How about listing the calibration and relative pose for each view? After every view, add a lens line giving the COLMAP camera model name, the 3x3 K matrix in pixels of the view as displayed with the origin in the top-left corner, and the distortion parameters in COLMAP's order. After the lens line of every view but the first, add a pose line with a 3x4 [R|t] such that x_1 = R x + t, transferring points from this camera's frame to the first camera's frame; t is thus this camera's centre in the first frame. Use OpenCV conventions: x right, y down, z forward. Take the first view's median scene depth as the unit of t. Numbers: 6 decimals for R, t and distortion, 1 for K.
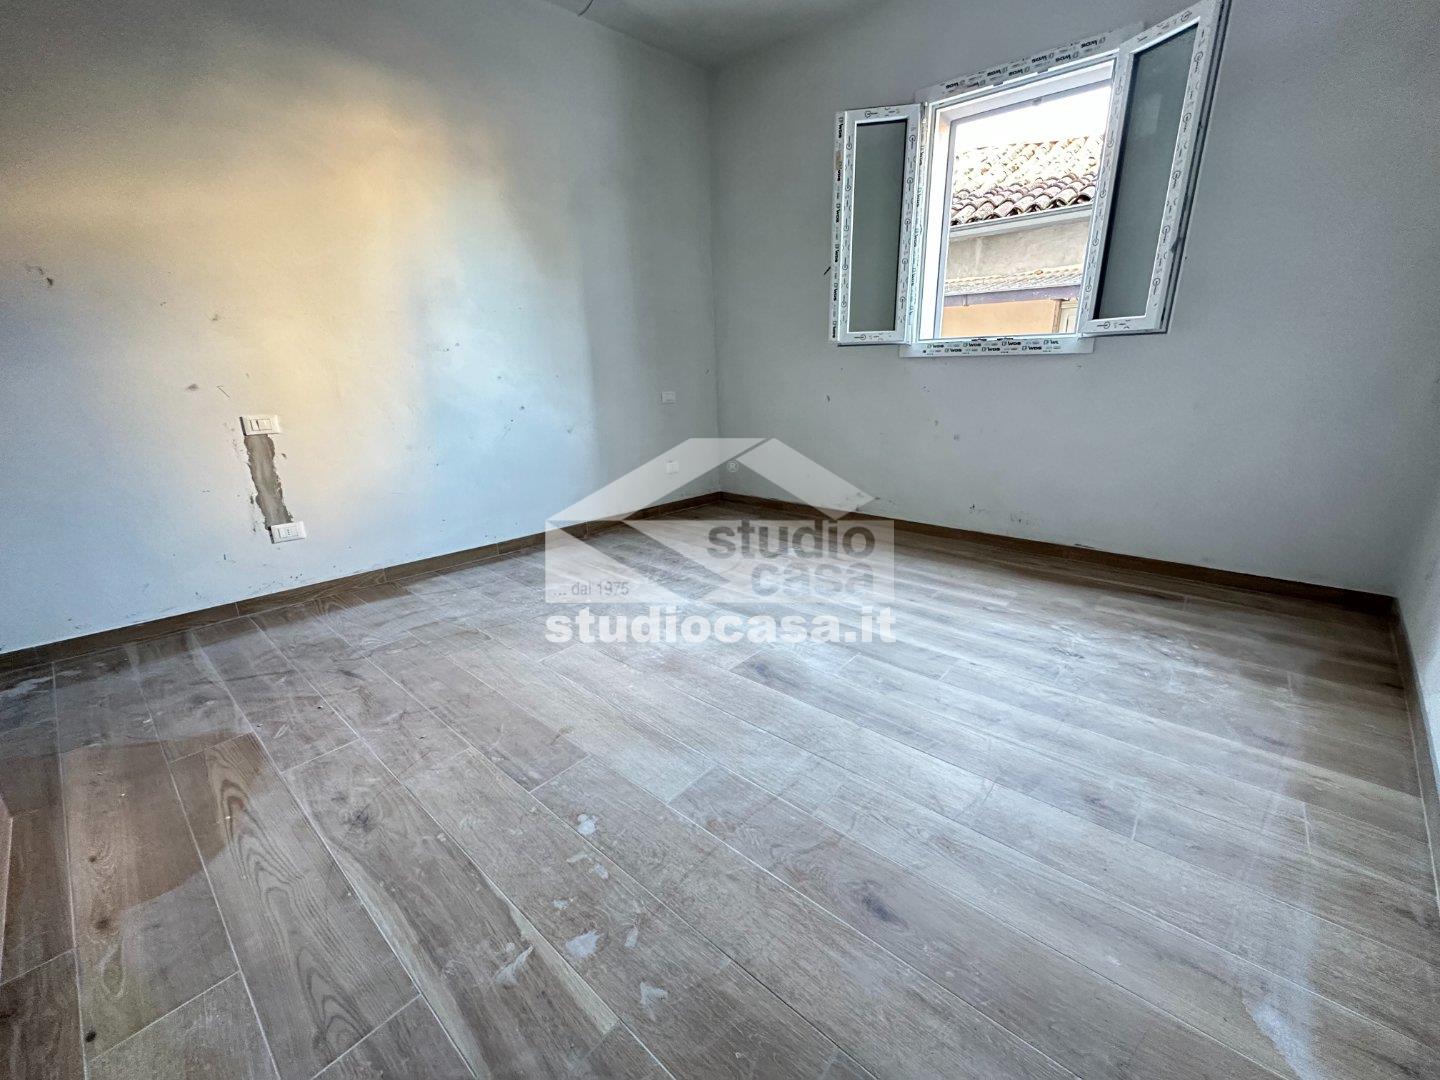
lens RADIAL K [[575.8, 0, 715.4], [0, 575.8, 536.0], [0, 0, 1]] dist [-0.002426, 0.000417]
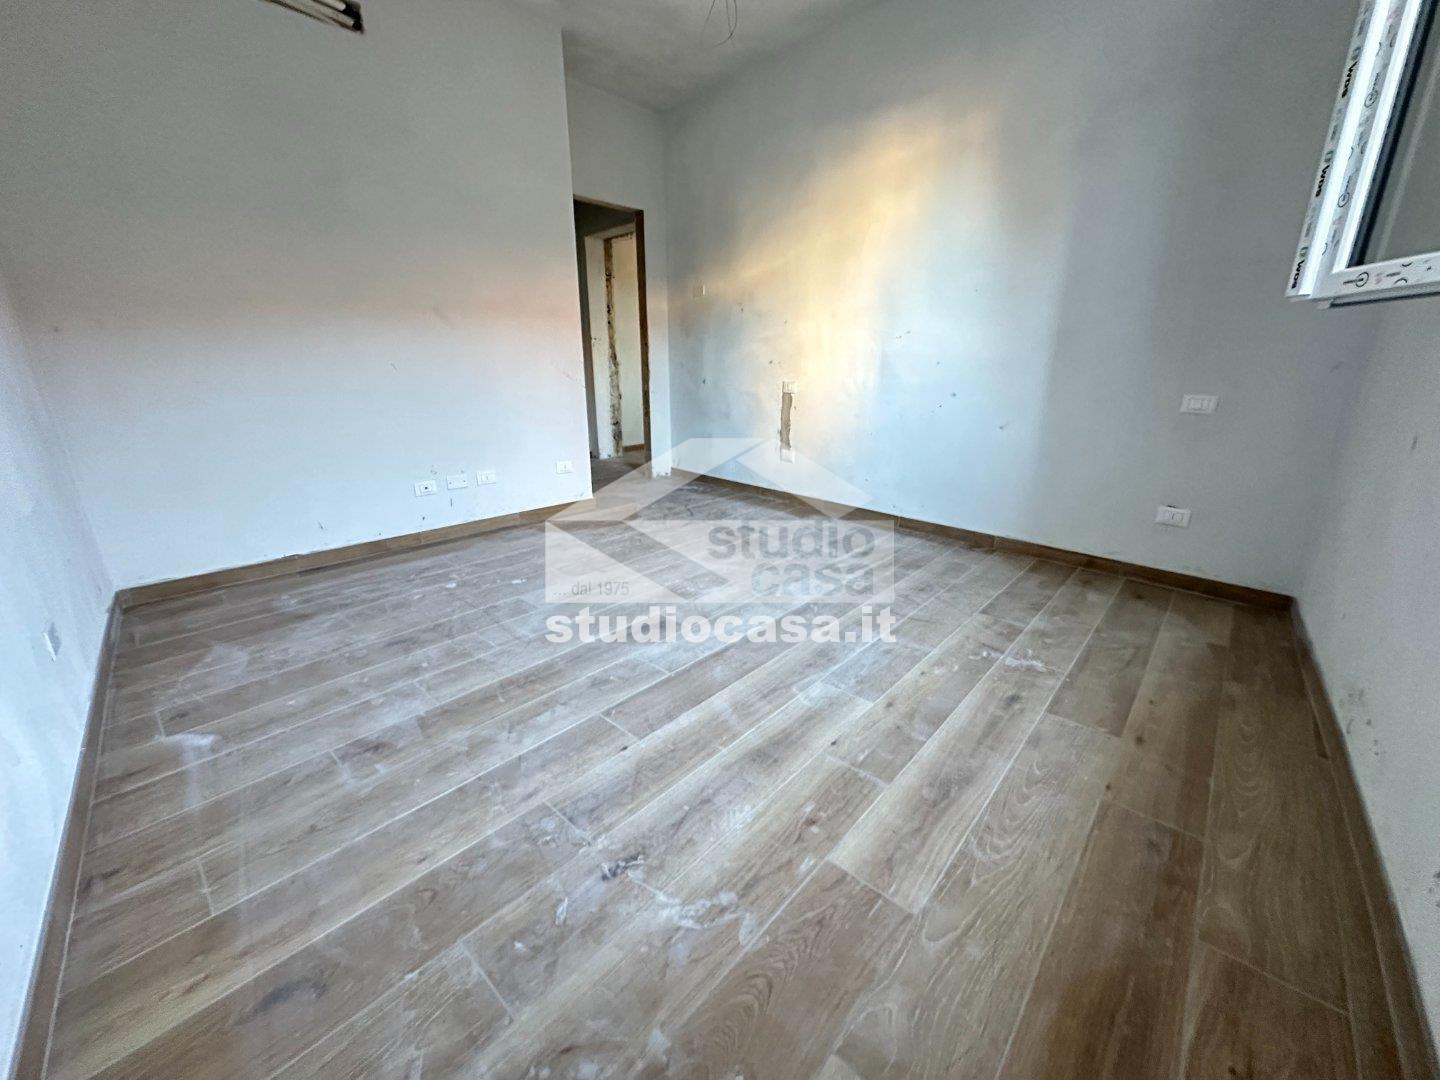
lens RADIAL K [[573.3, 0, 719.1], [0, 573.3, 539.2], [0, 0, 1]] dist [-0.002920, -0.000642]
pose [[-0.016995, 0.315452, -0.948789, 1.046449], [-0.288351, 0.907063, 0.306743, -0.287042], [0.957374, 0.278797, 0.075545, 0.960849]]
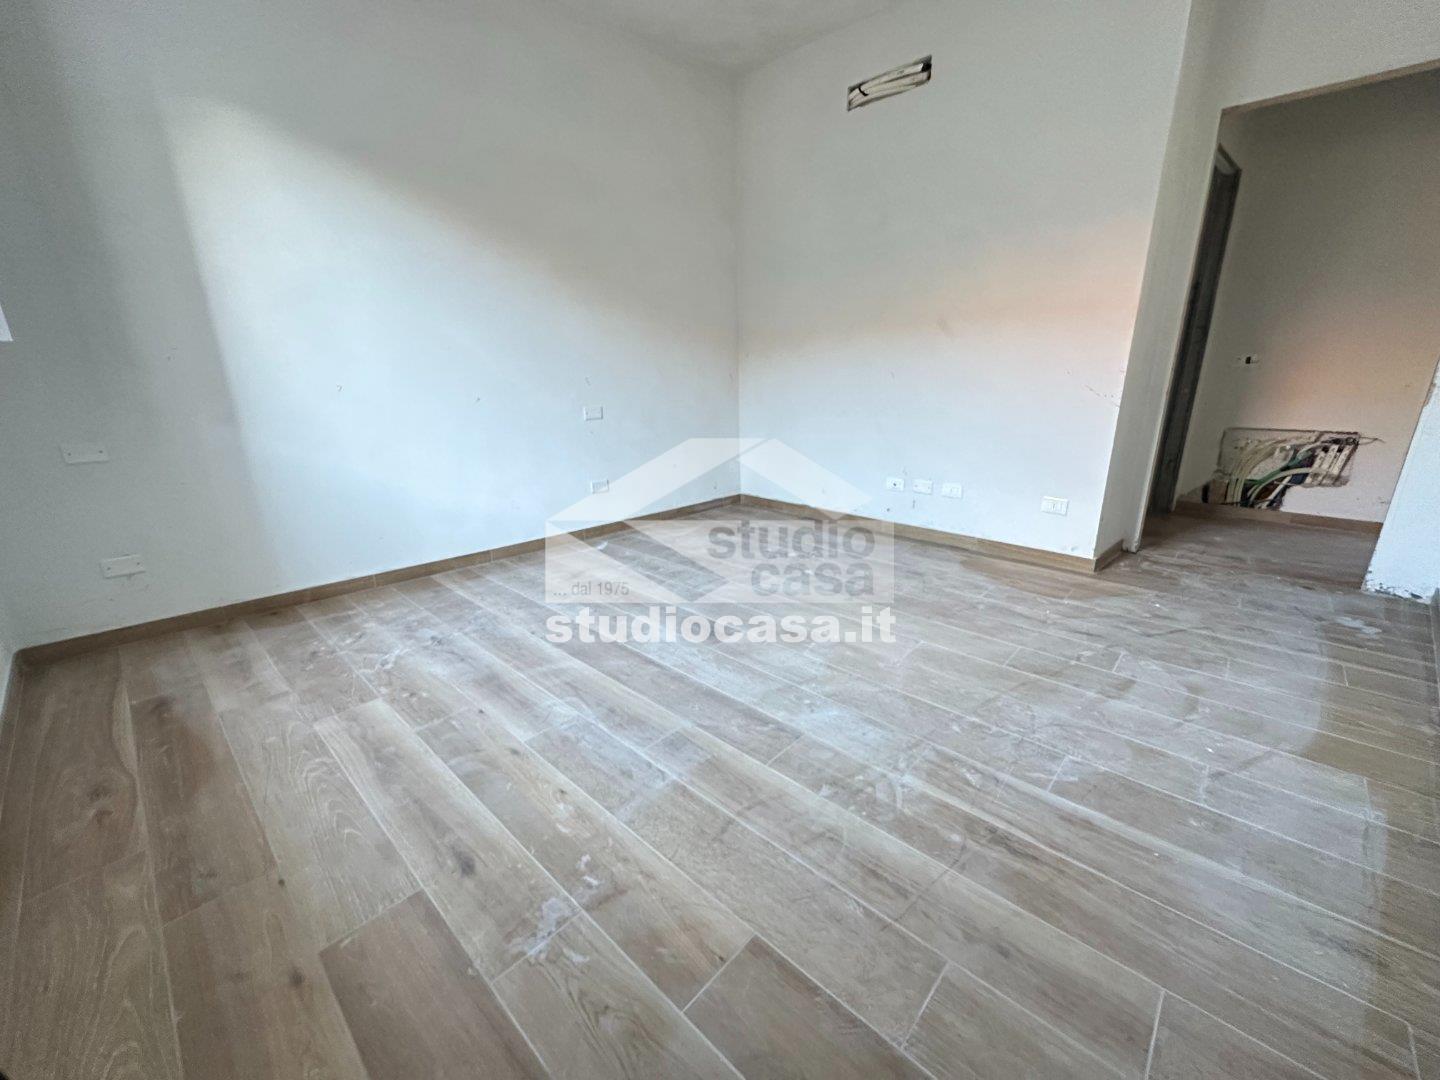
lens RADIAL K [[573.3, 0, 719.1], [0, 573.3, 539.2], [0, 0, 1]] dist [-0.002920, -0.000642]
pose [[-0.998740, 0.028090, 0.041583, 0.015799], [0.046444, 0.831246, 0.553961, -0.548976], [-0.019005, 0.555195, -0.831503, 1.808231]]
